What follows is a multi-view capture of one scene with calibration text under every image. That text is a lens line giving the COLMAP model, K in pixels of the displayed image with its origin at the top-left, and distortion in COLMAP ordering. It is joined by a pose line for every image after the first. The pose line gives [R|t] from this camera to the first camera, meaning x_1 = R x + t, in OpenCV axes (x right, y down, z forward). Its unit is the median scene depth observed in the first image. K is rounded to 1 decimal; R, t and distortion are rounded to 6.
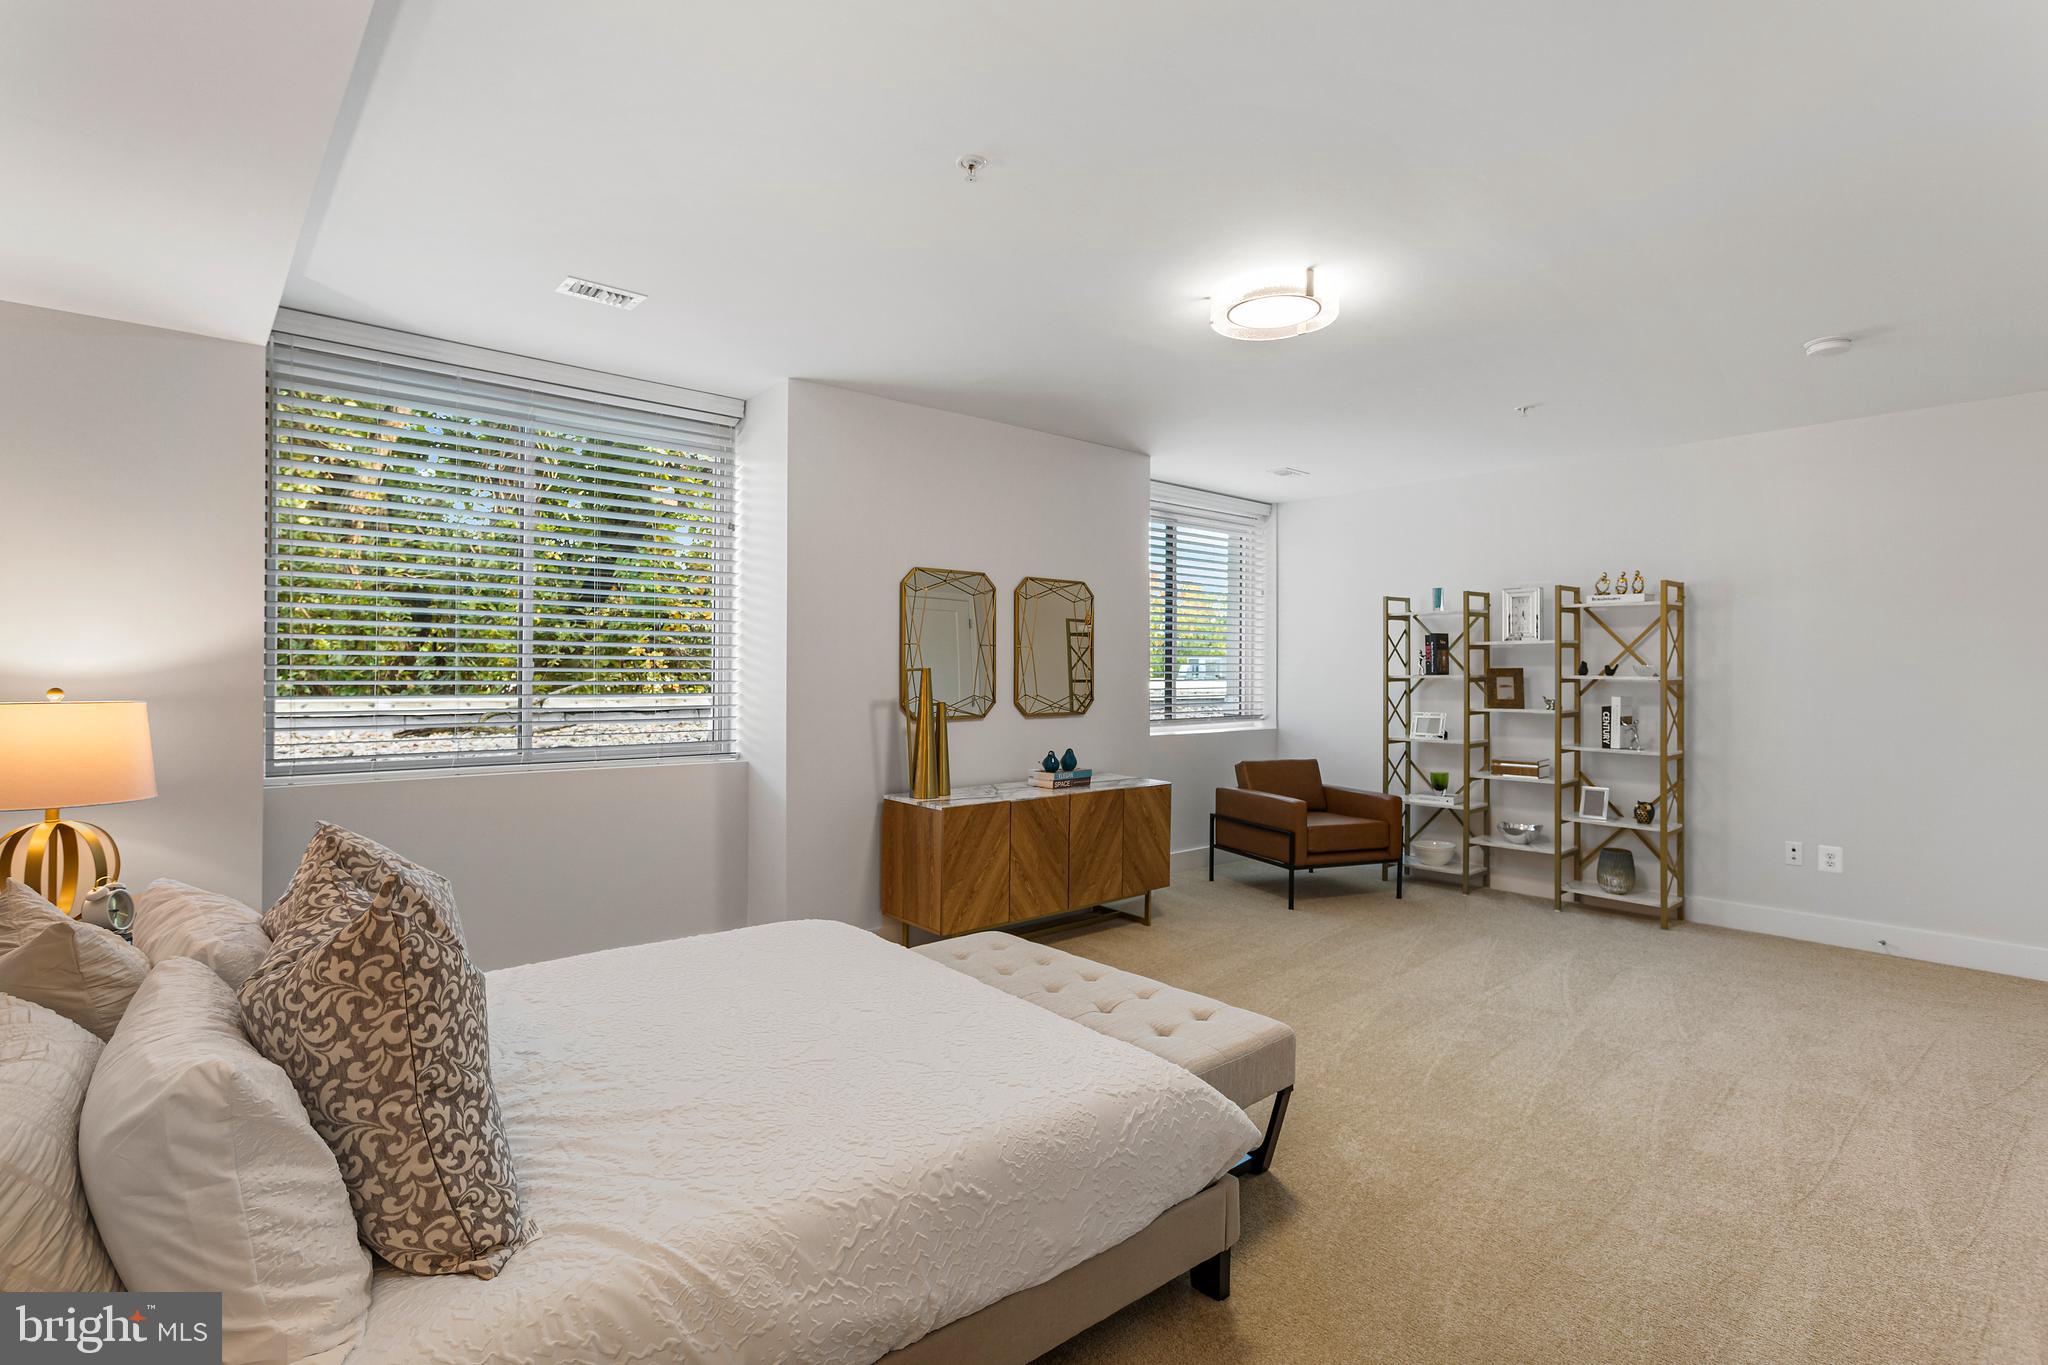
lens RADIAL K [[963.9, 0, 1022.4], [0, 963.9, 666.6], [0, 0, 1]] dist [-0.000203, -0.000172]
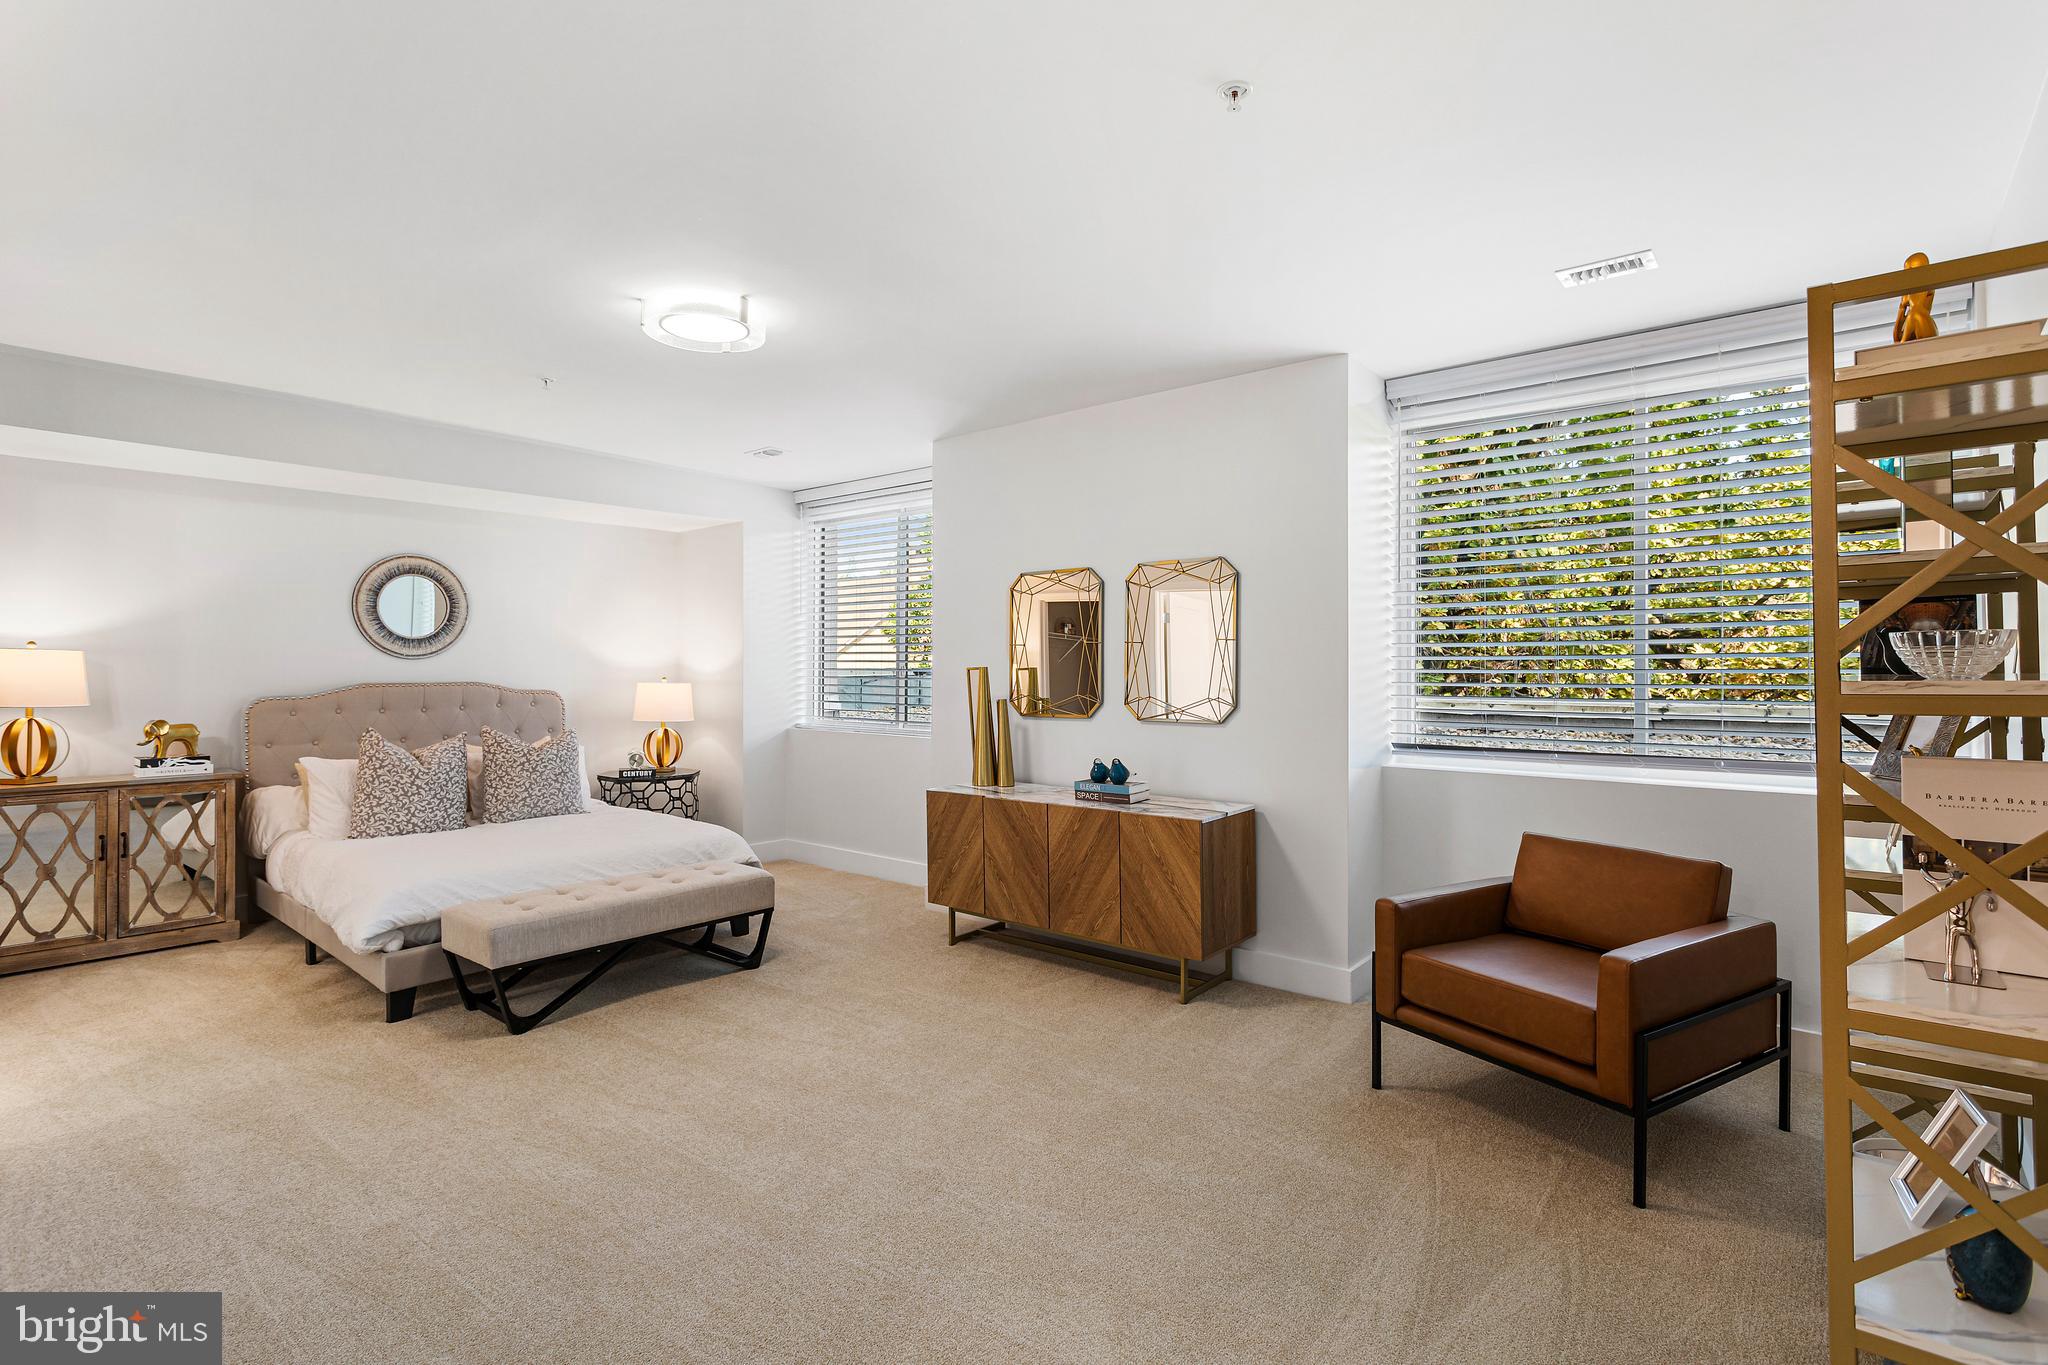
lens RADIAL K [[986.2, 0, 1016.0], [0, 986.2, 646.1], [0, 0, 1]] dist [0.000169, -0.000494]
pose [[0.146069, -0.030847, -0.988793, 0.955873], [0.004856, 0.999524, -0.030464, 0.010835], [0.989263, -0.000352, 0.146149, 0.814494]]
